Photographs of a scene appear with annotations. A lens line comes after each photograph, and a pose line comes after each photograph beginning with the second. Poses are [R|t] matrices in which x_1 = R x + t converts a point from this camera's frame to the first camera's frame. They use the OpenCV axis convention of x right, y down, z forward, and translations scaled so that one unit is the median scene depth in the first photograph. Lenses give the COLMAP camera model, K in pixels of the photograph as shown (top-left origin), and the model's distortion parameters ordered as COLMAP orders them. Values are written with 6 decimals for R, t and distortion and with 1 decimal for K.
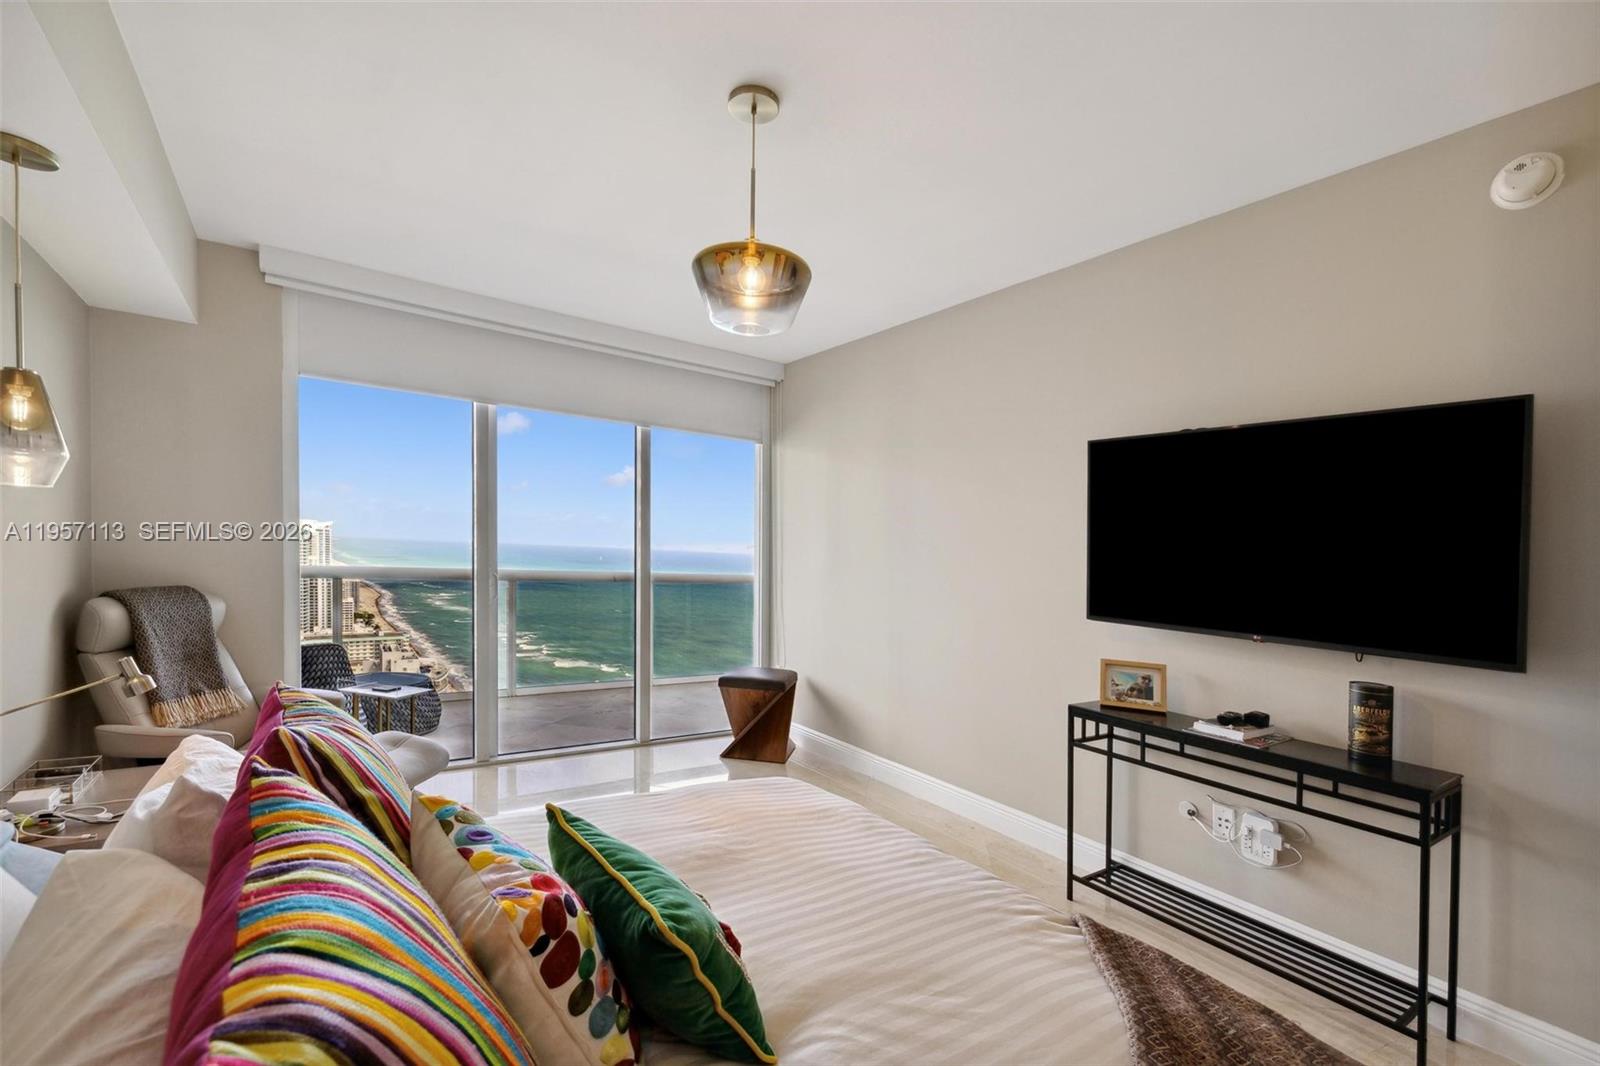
lens RADIAL K [[707.2, 0, 779.9], [0, 707.2, 554.3], [0, 0, 1]] dist [-0.000167, -0.000033]
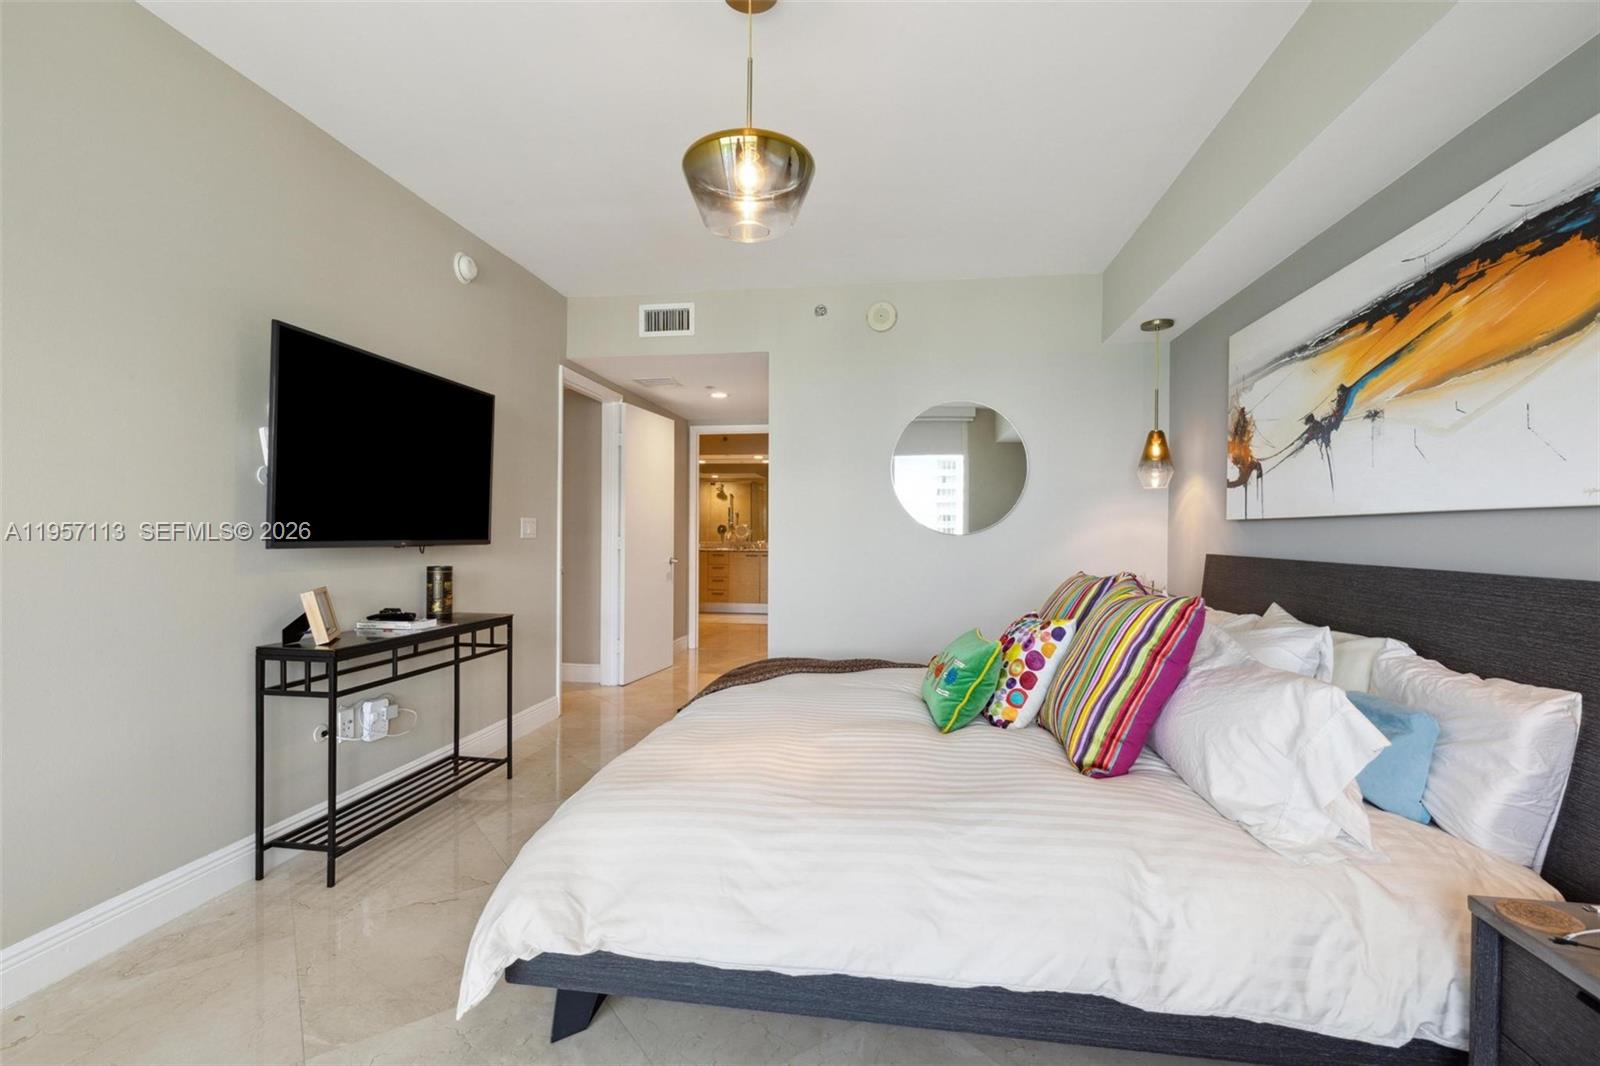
lens RADIAL K [[733.1, 0, 804.3], [0, 733.1, 525.2], [0, 0, 1]] dist [-0.003858, -0.000094]
pose [[-0.741702, -0.042977, 0.669352, -0.654678], [-0.035347, 0.999063, 0.024979, 0.029067], [-0.669798, -0.005133, -0.742526, 1.457288]]
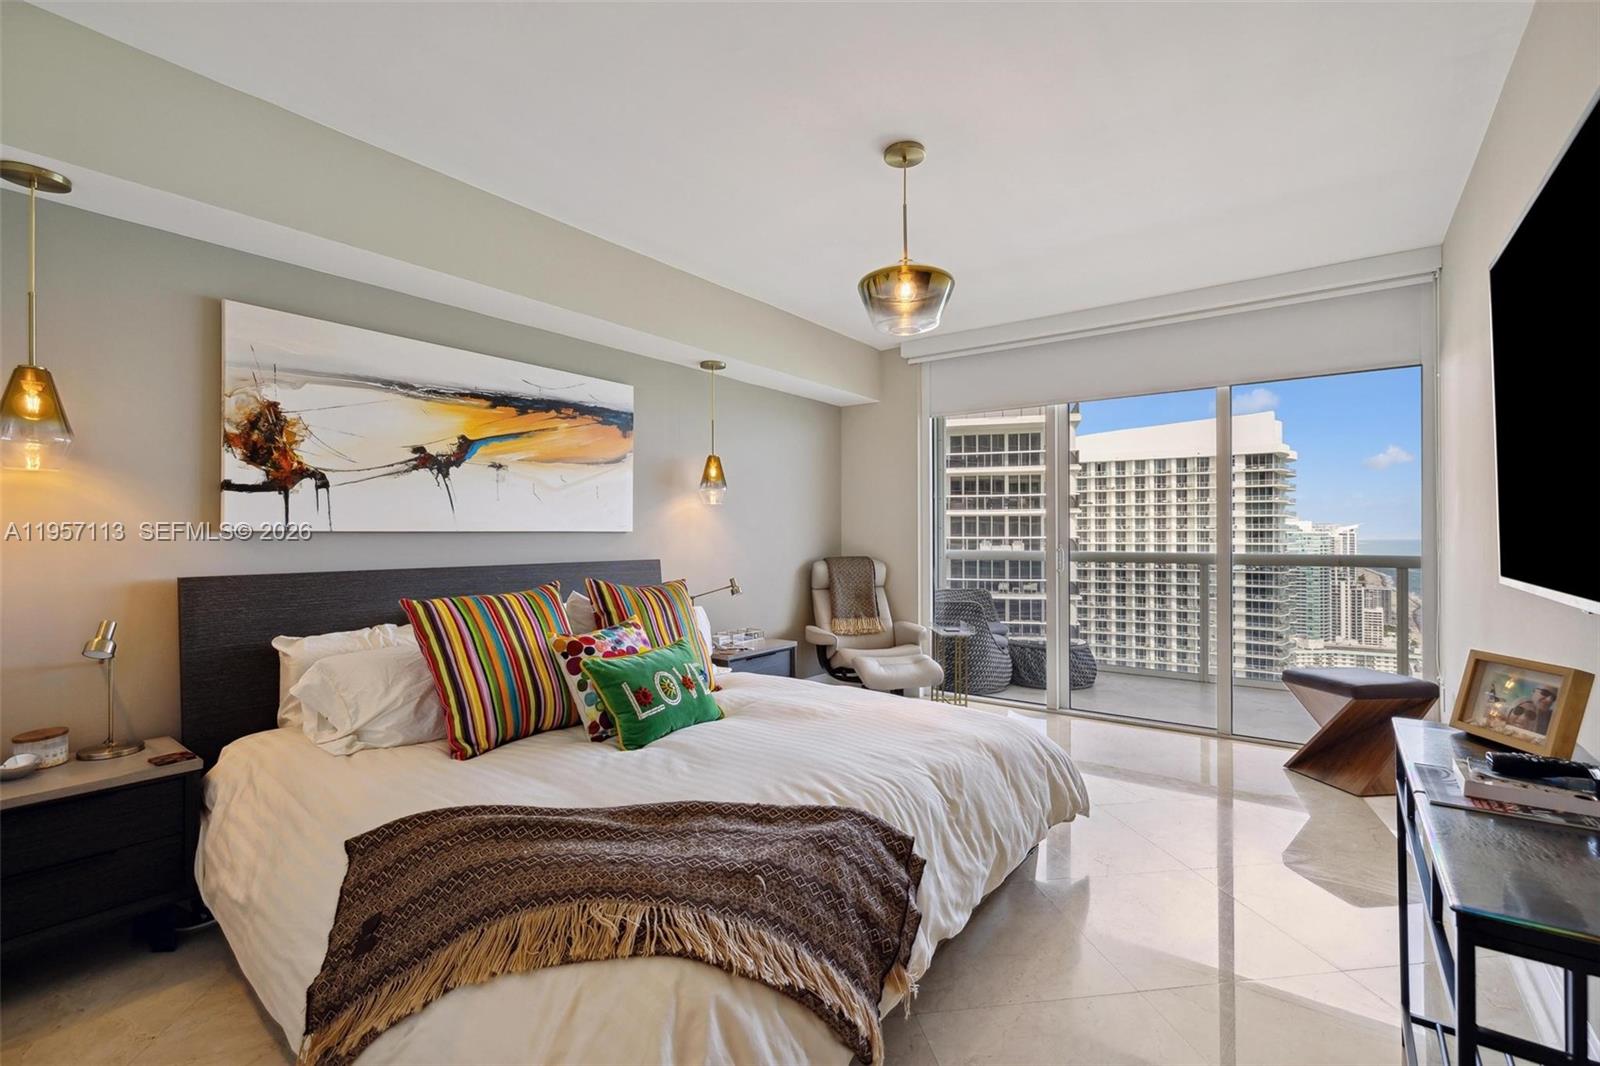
lens RADIAL K [[712.9, 0, 800.0], [0, 712.9, 533.0], [0, 0, 1]] dist [0.000275, -0.000014]
pose [[0.331945, -0.048366, -0.942058, 0.950012], [0.011514, 0.998818, -0.047223, 0.087785], [0.943228, 0.004829, 0.332110, 0.356142]]
